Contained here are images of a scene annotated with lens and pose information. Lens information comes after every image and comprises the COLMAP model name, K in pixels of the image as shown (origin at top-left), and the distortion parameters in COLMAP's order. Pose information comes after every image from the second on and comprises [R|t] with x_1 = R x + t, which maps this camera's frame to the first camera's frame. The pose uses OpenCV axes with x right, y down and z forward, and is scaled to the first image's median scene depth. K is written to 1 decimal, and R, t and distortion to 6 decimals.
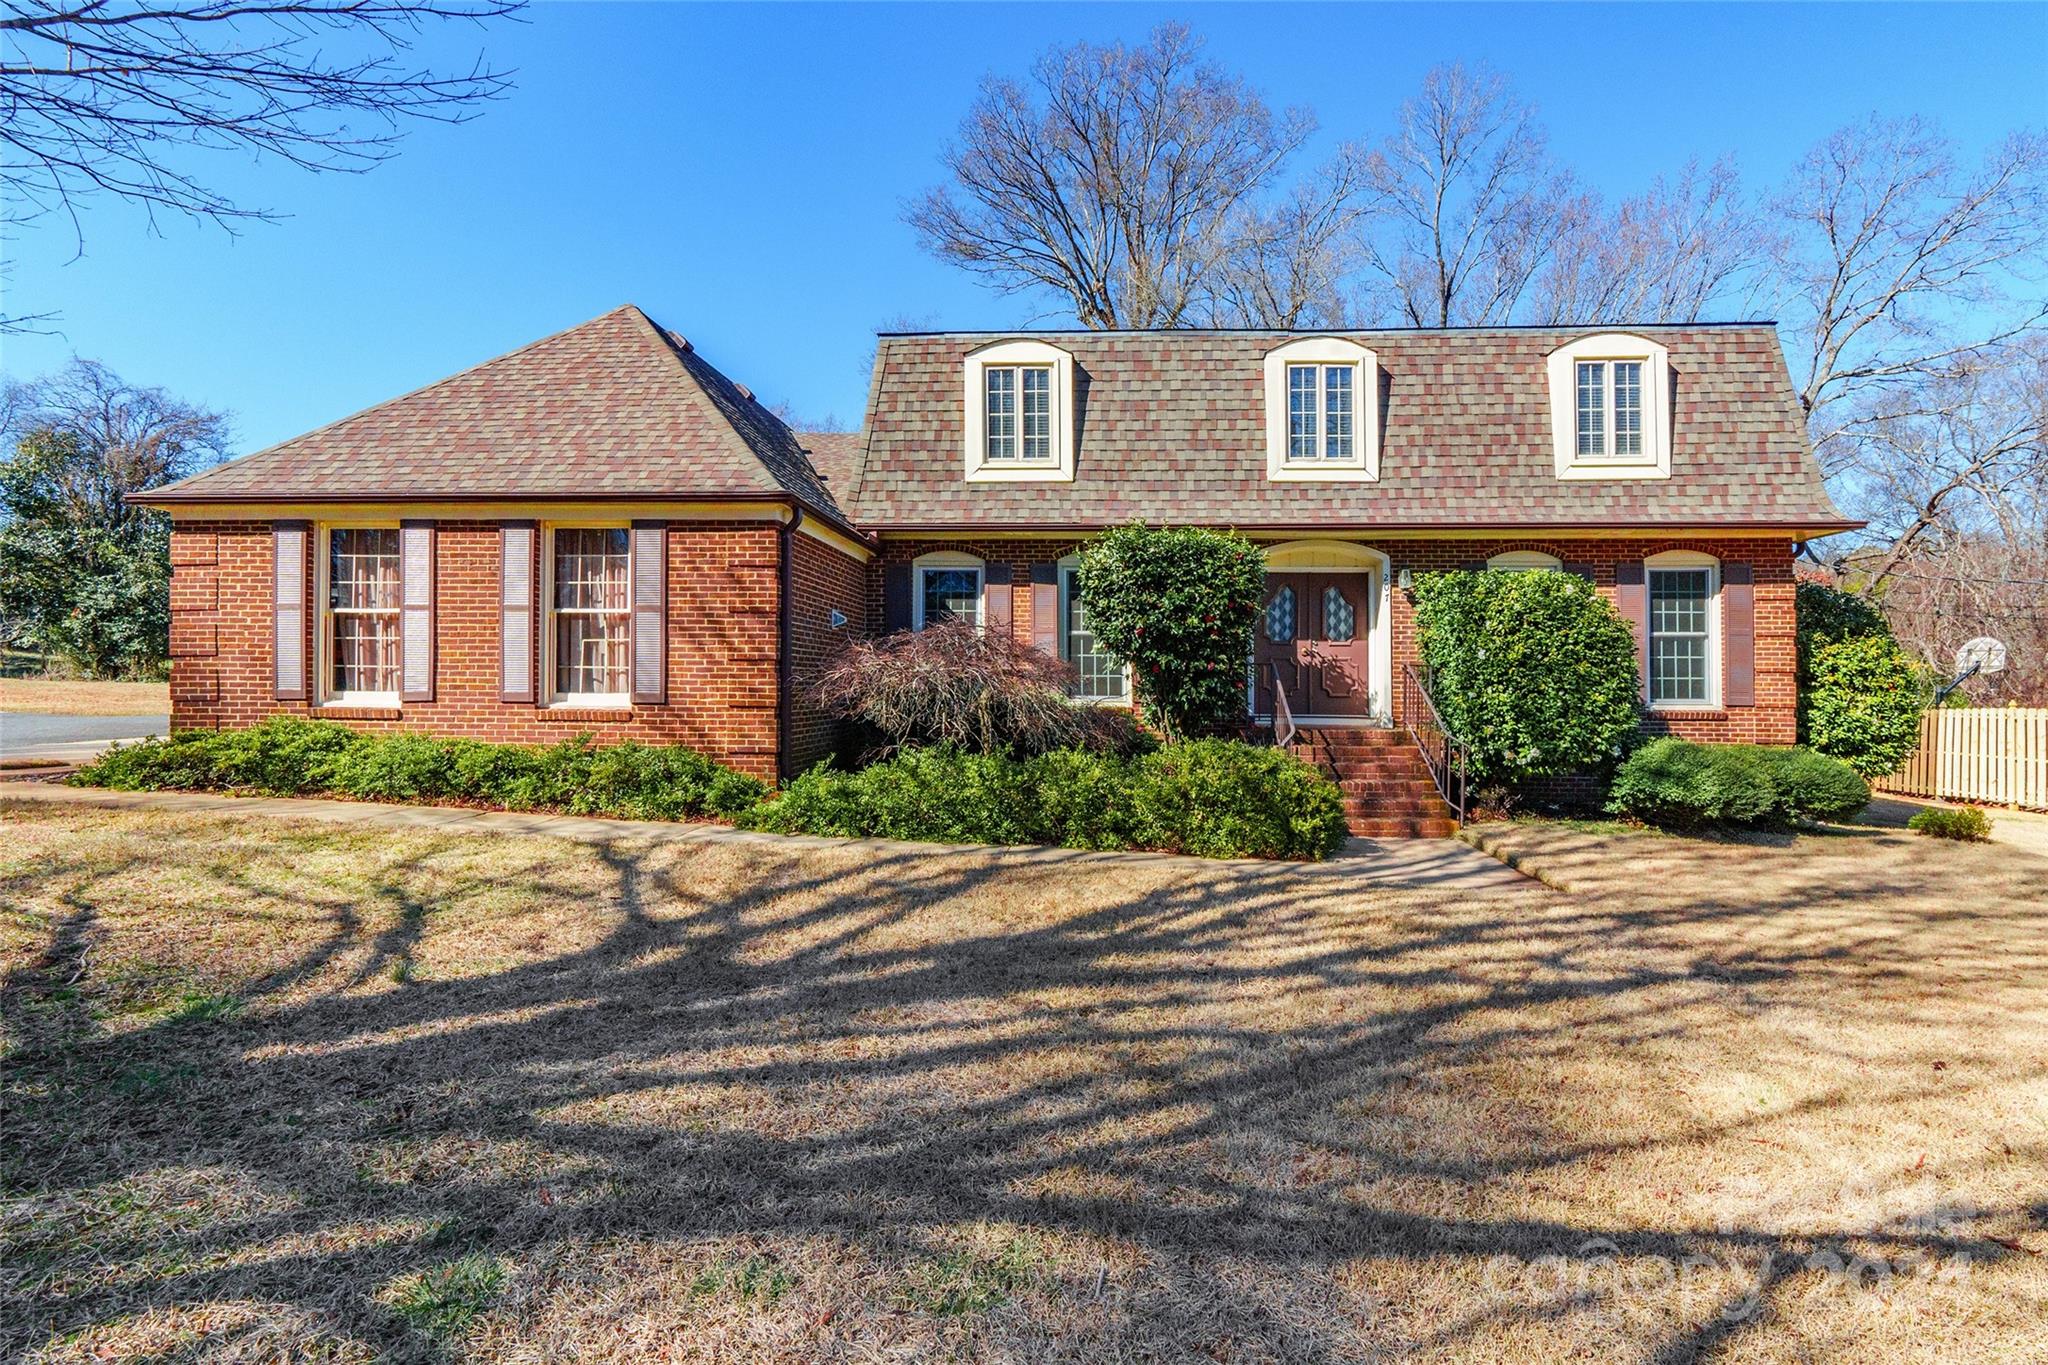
lens RADIAL K [[945.7, 0, 1027.1], [0, 945.7, 672.4], [0, 0, 1]] dist [0.002142, -0.000877]
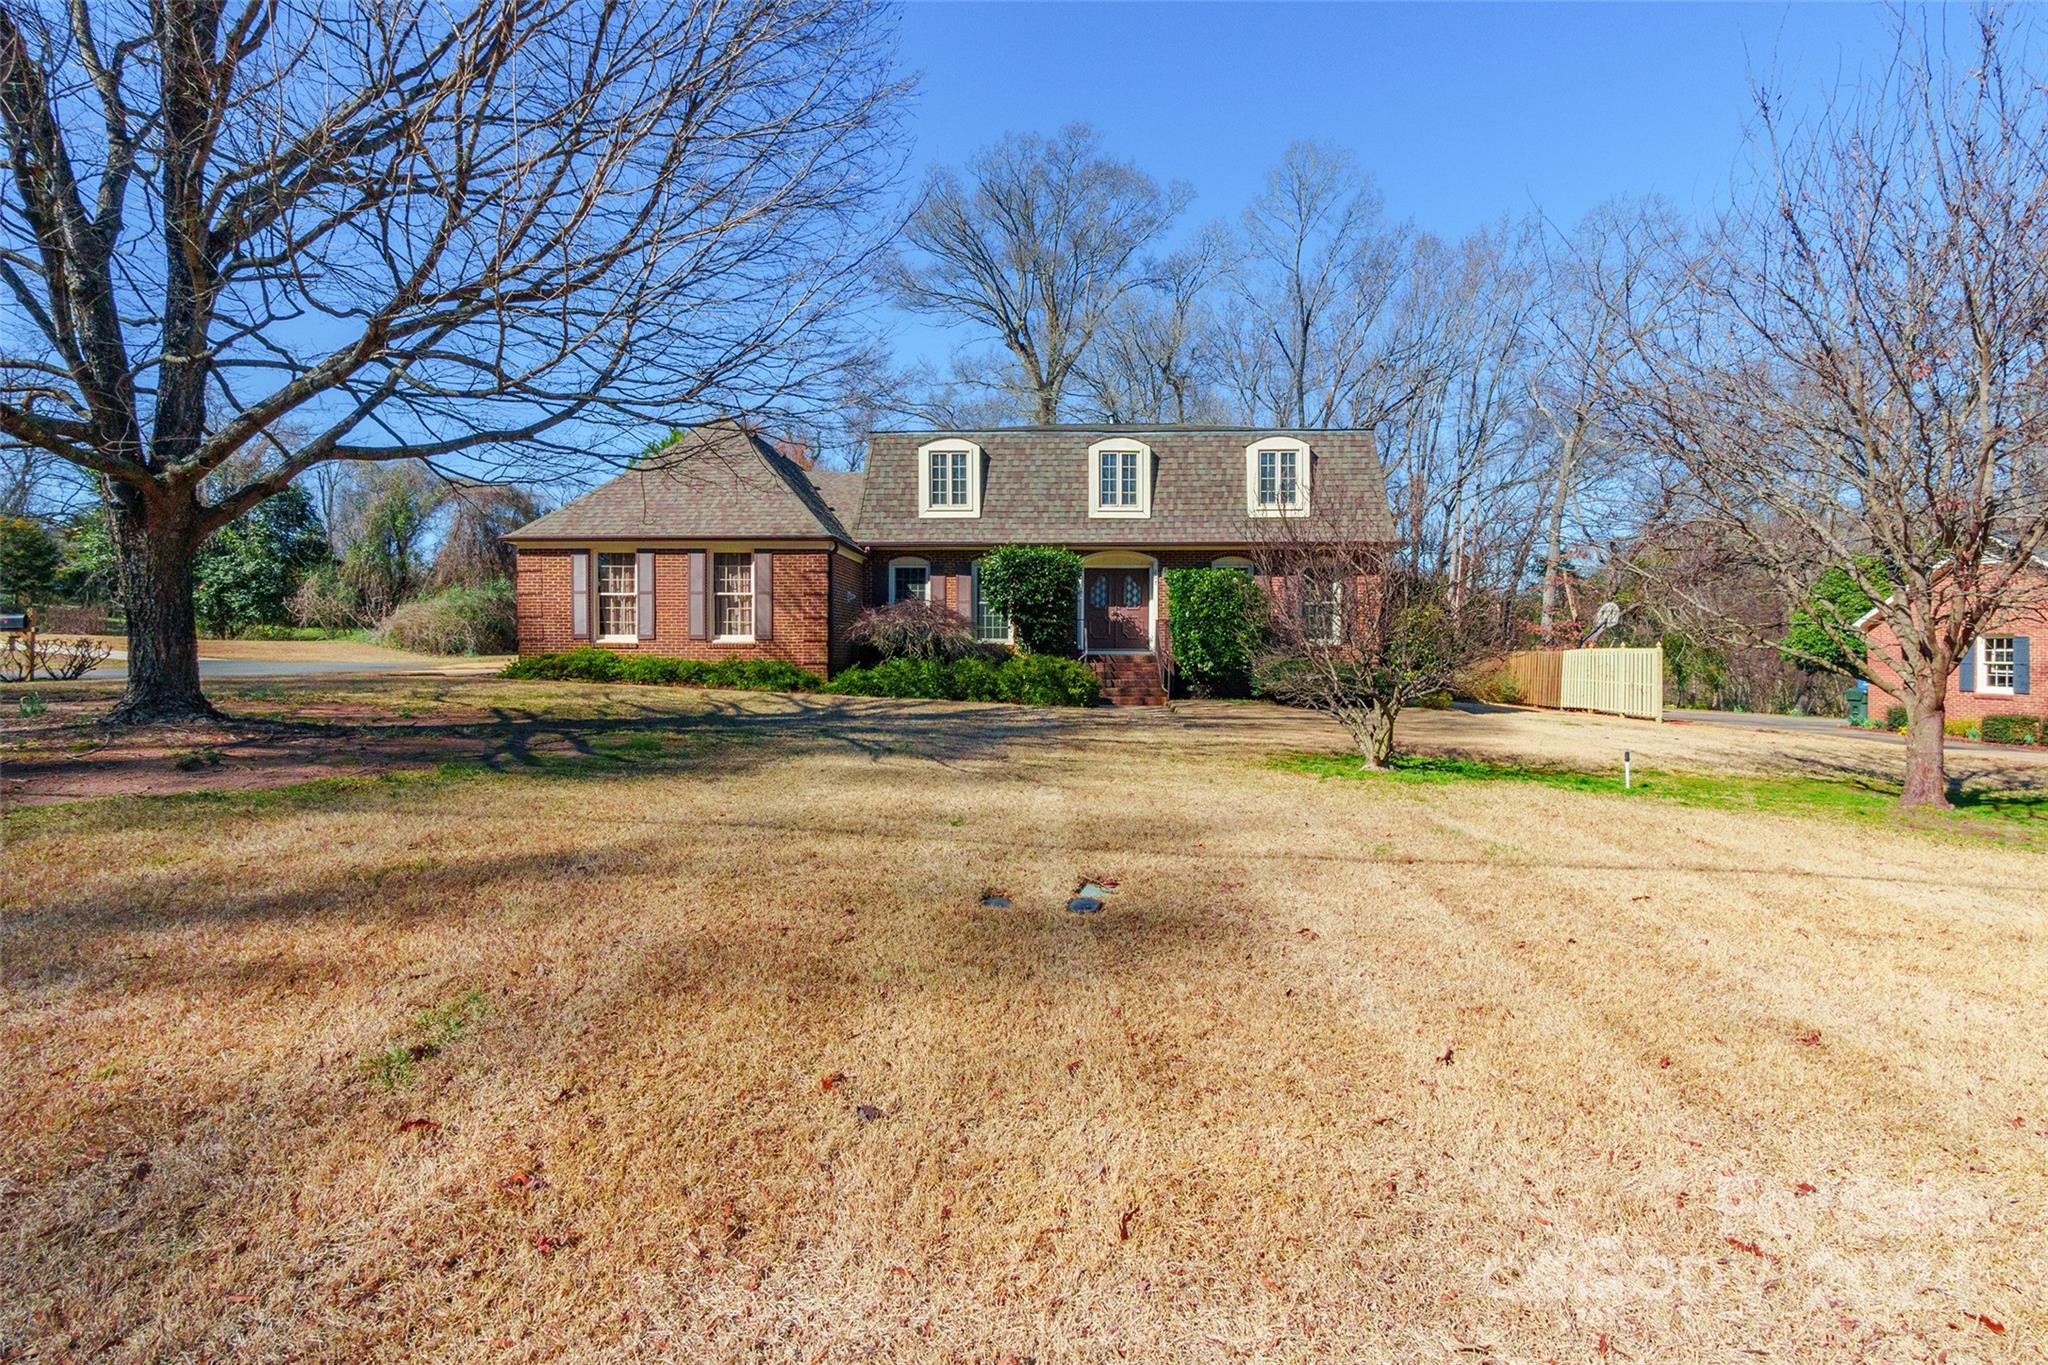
lens RADIAL K [[945.7, 0, 1044.9], [0, 945.7, 577.5], [0, 0, 1]] dist [0.002142, -0.000877]
pose [[0.996940, -0.000830, 0.078161, 0.032310], [0.005592, 0.998138, -0.060736, 0.019502], [-0.077965, 0.060988, 0.995089, -0.800158]]
